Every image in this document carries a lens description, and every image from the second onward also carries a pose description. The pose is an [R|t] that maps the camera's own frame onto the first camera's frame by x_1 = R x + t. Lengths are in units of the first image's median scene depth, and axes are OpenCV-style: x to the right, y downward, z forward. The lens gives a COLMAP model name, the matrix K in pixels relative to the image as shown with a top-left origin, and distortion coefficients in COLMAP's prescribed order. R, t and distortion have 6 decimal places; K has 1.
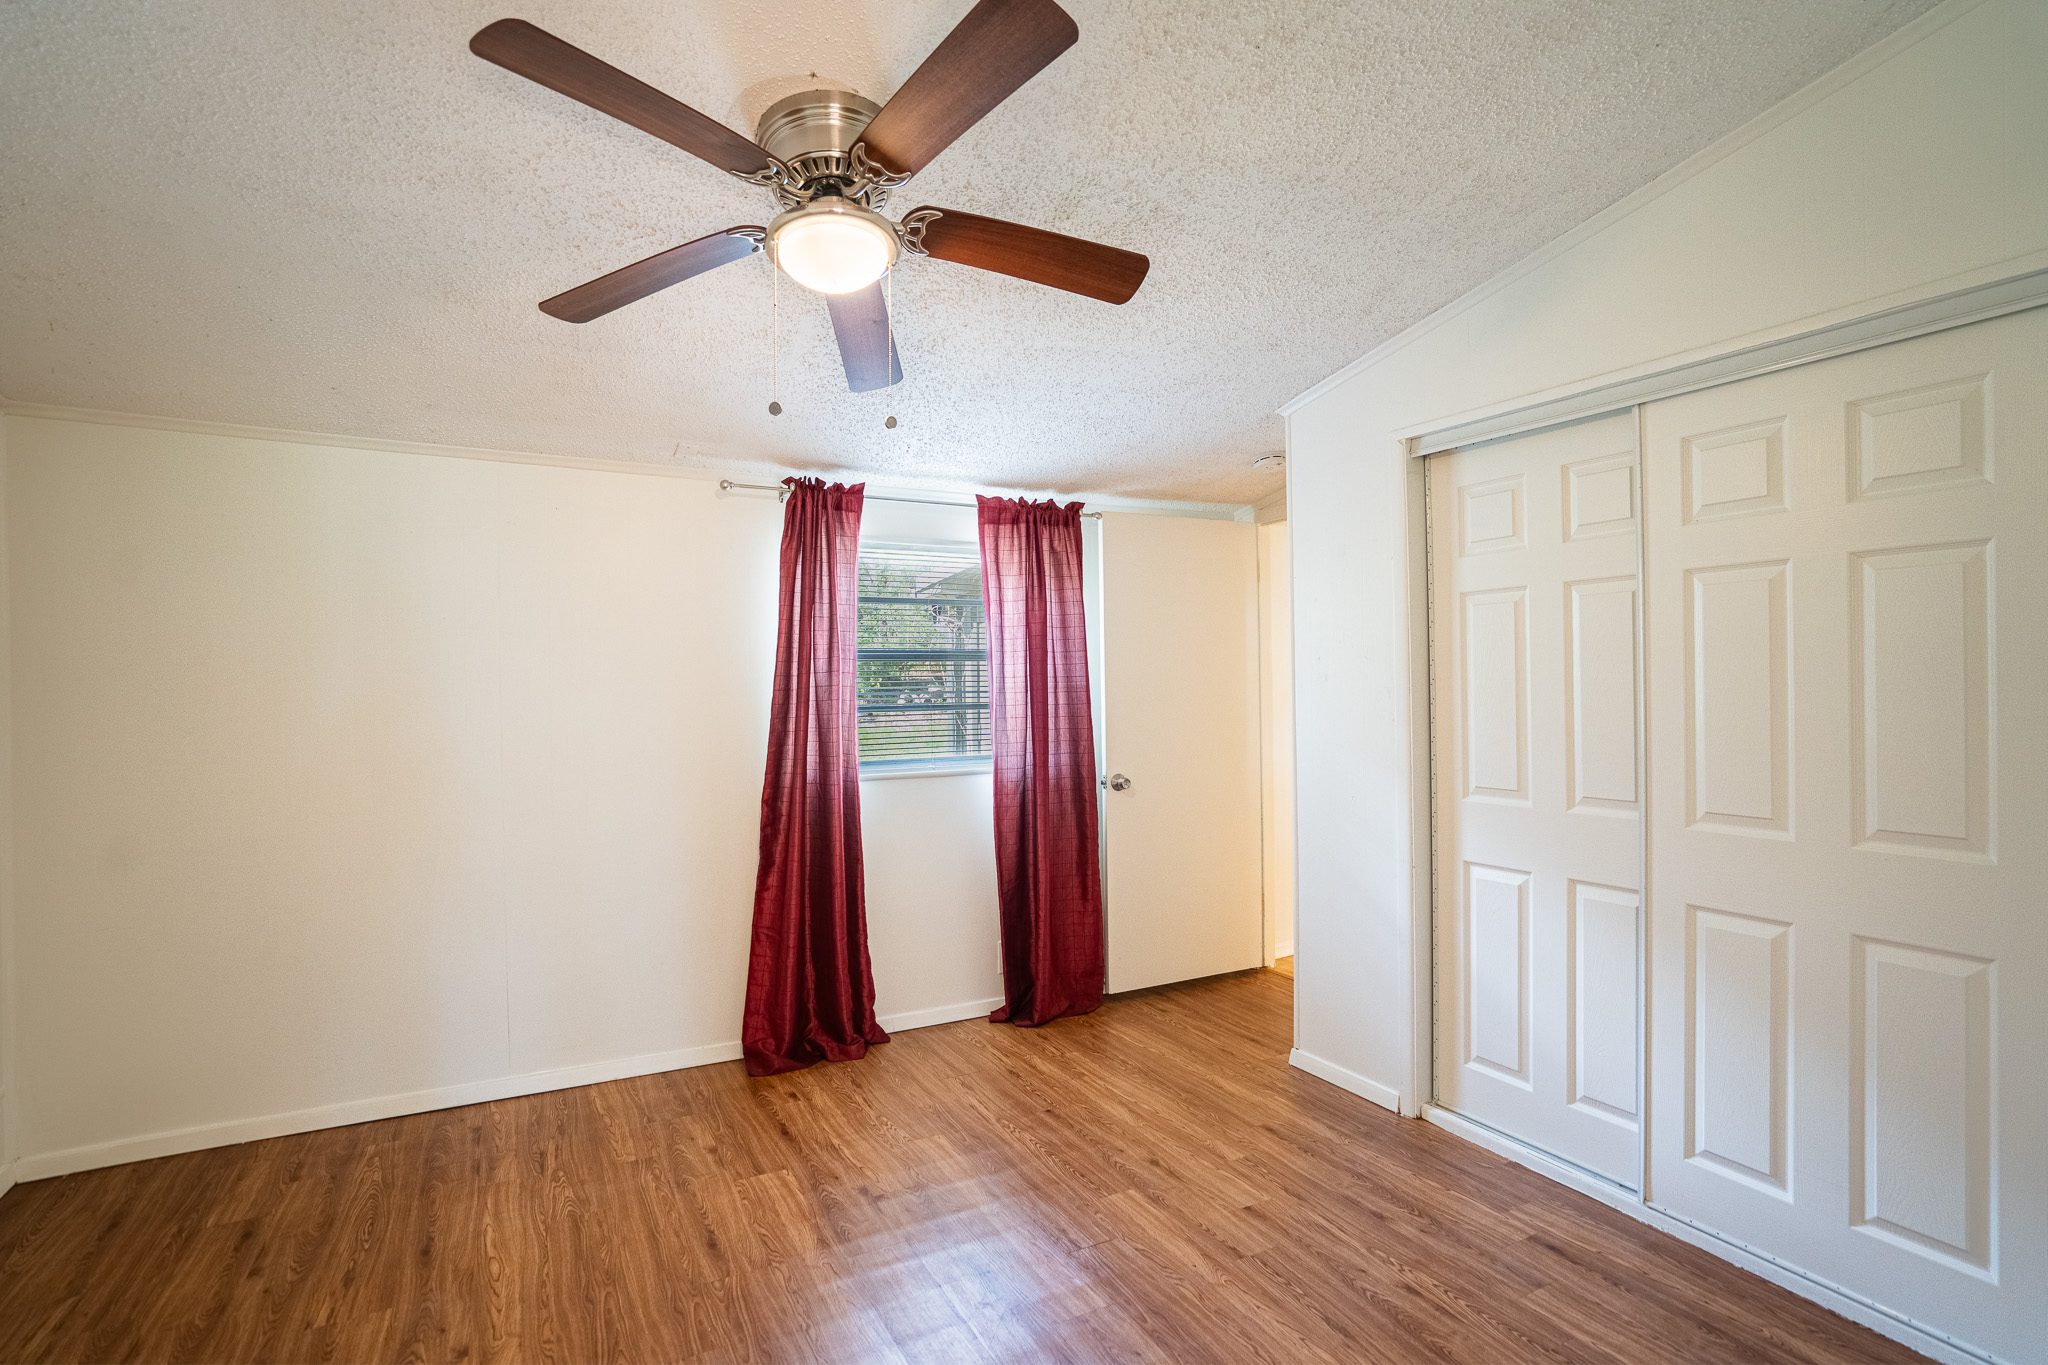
lens RADIAL K [[987.4, 0, 1024.0], [0, 987.4, 682.5], [0, 0, 1]] dist [-0.002607, -0.000008]
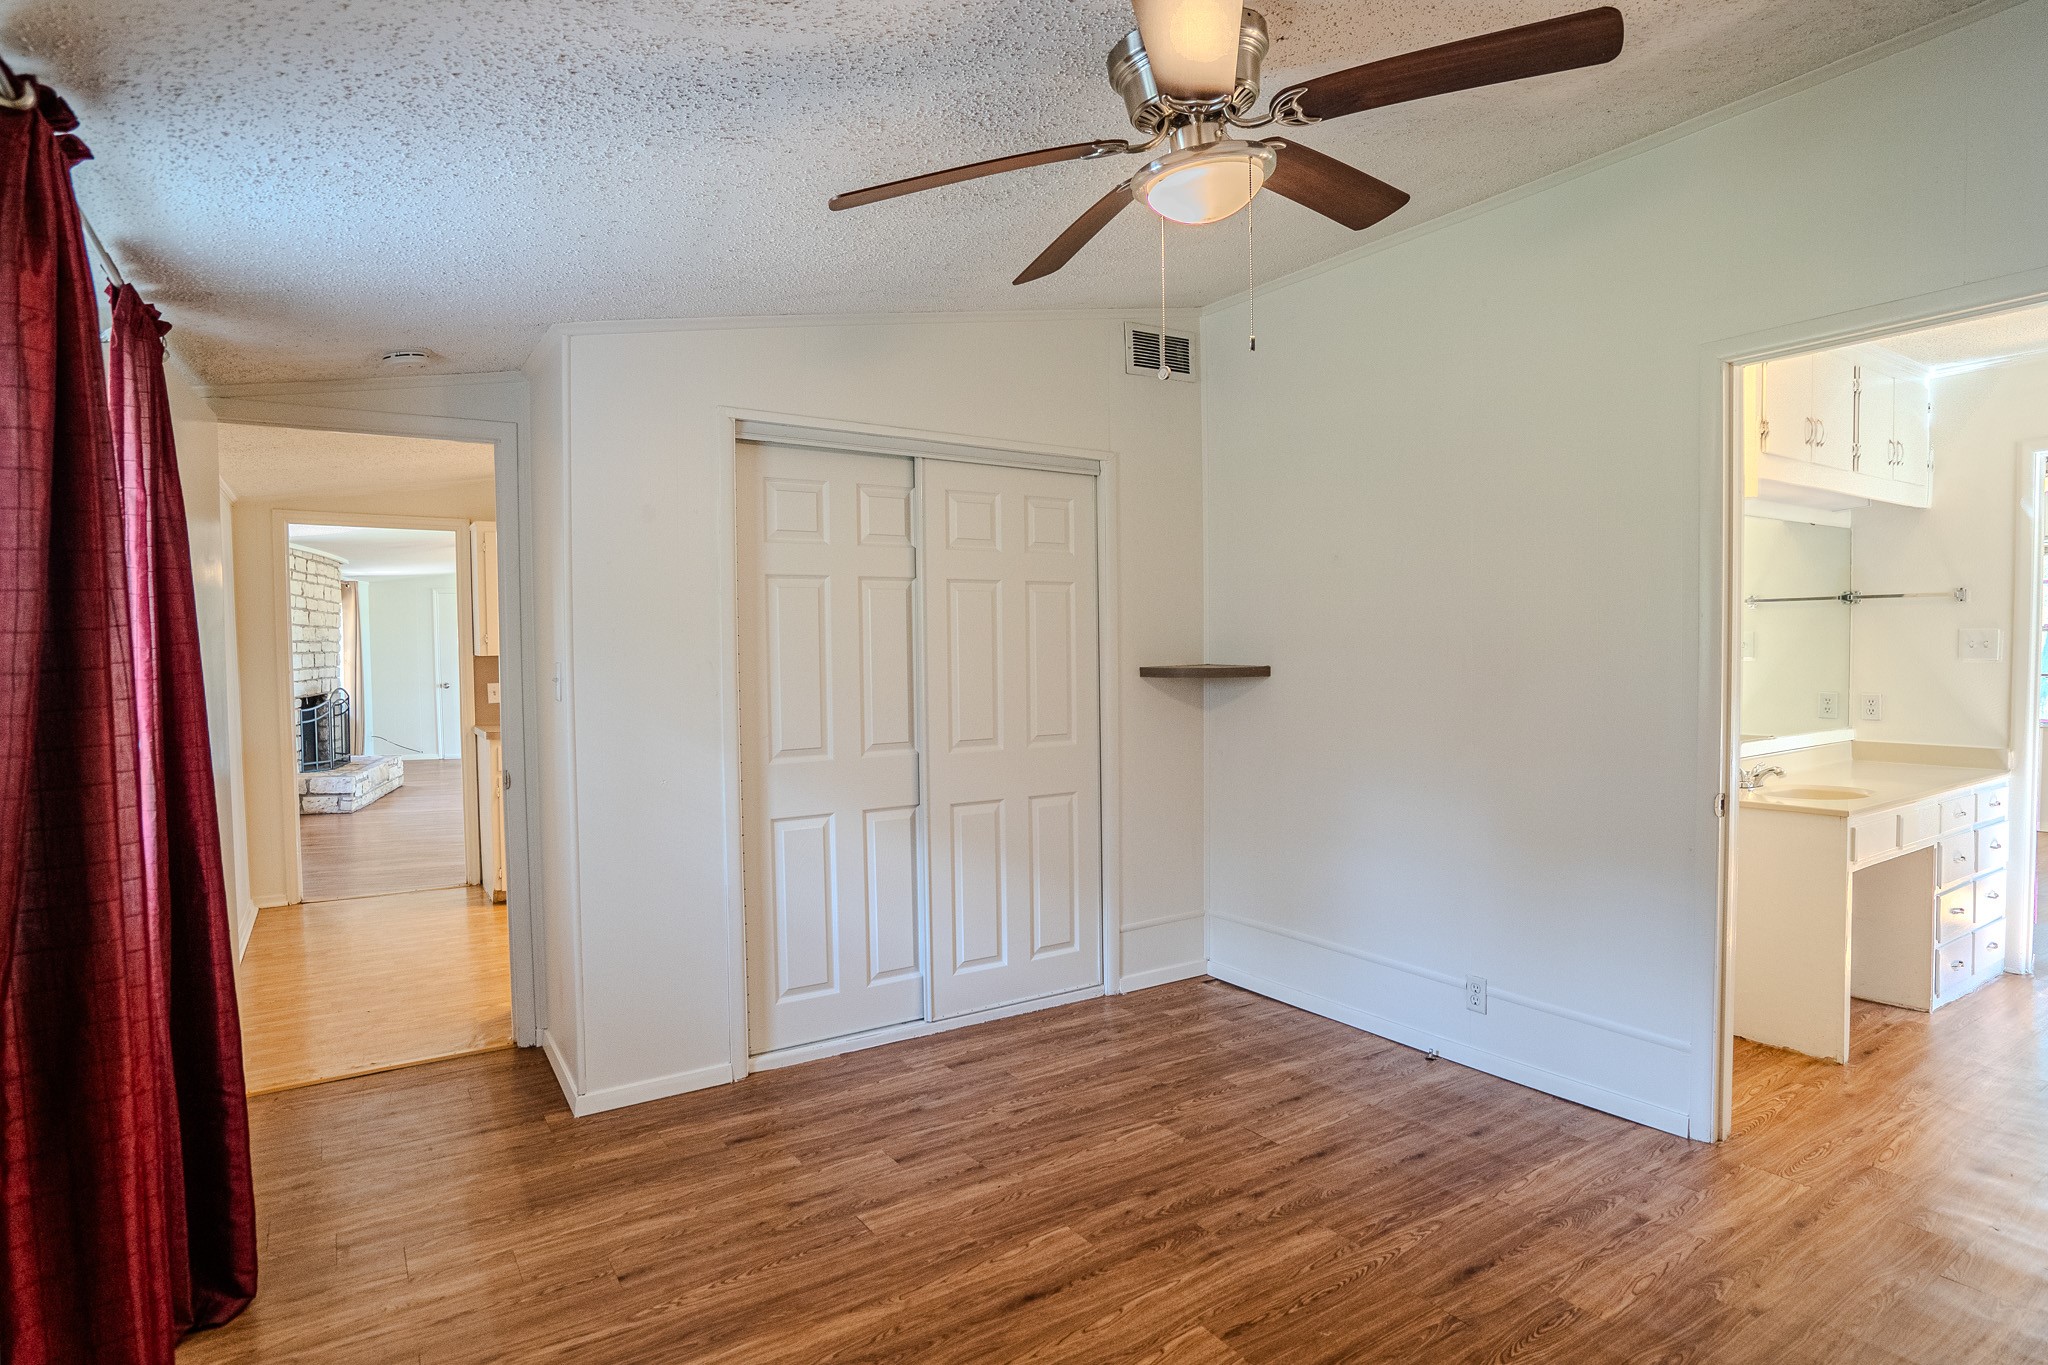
lens RADIAL K [[1107.7, 0, 1017.7], [0, 1107.7, 691.5], [0, 0, 1]] dist [-0.005277, 0.000160]
pose [[-0.084554, -0.024192, 0.996125, -0.854930], [0.012087, 0.999607, 0.025303, 0.011494], [-0.996346, 0.014180, -0.084228, 0.888229]]
